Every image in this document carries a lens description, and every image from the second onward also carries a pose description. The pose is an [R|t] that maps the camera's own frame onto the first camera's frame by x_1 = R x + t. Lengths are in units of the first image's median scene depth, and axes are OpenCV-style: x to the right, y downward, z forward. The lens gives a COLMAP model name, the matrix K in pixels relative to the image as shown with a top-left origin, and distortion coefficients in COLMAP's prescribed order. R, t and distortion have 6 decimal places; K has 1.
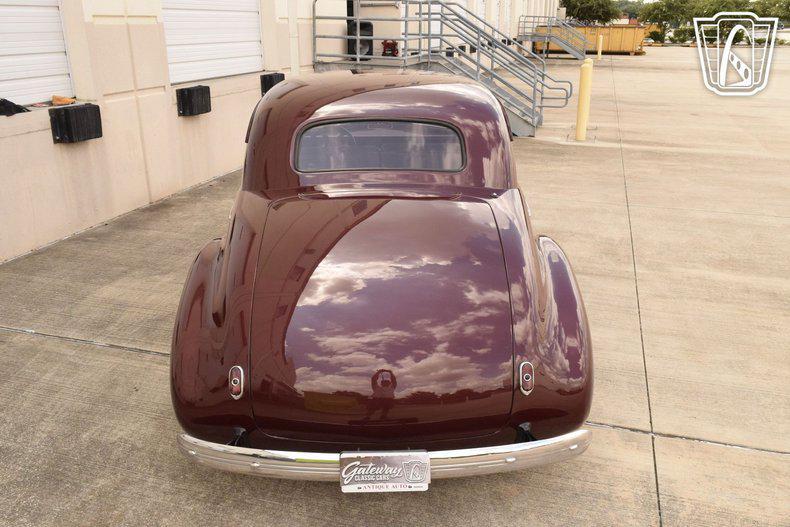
lens RADIAL K [[682.1, 0, 395.0], [0, 682.1, 263.5], [0, 0, 1]] dist [-0.018182, -0.005345]
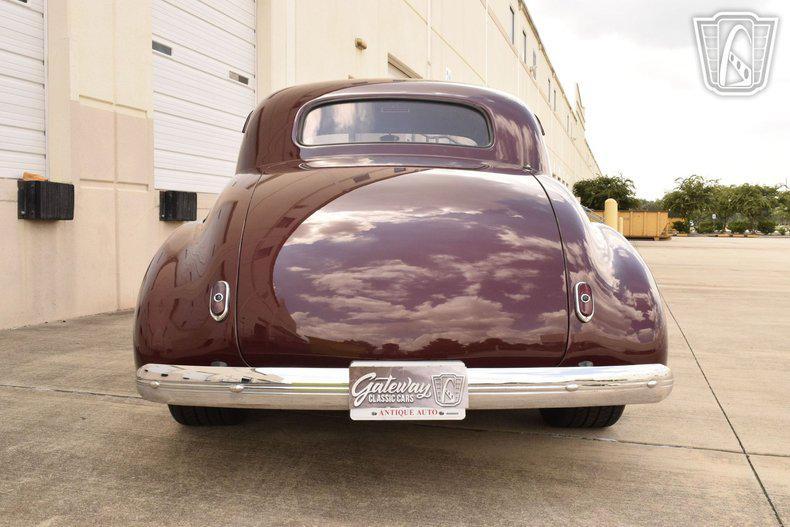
lens RADIAL K [[780.6, 0, 395.0], [0, 780.6, 263.5], [0, 0, 1]] dist [-0.024556, 0.008549]
pose [[0.999975, 0.007022, 0.000374, -0.019238], [-0.006593, 0.954677, -0.297571, 0.267676], [-0.002447, 0.297561, 0.954700, 0.080278]]
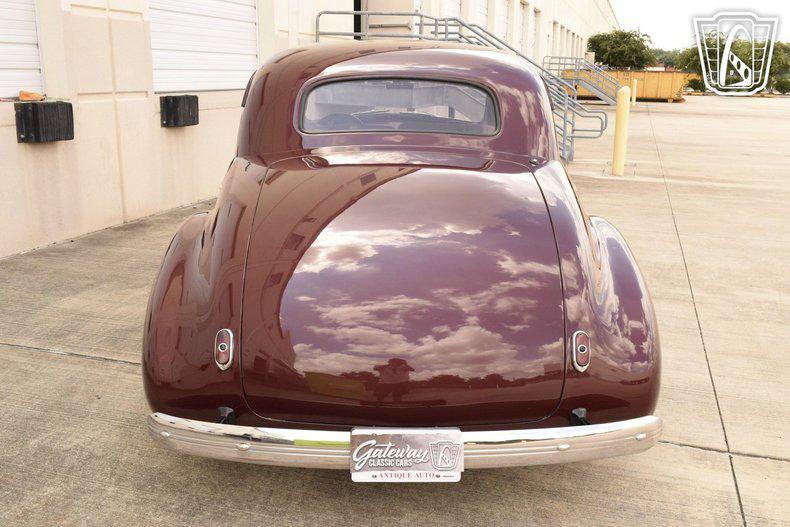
lens RADIAL K [[780.6, 0, 395.0], [0, 780.6, 263.5], [0, 0, 1]] dist [-0.024556, 0.008549]
pose [[0.999859, 0.015665, -0.006094, -0.016482], [-0.016214, 0.994449, -0.103960, 0.110878], [0.004431, 0.104044, 0.994563, 0.043959]]
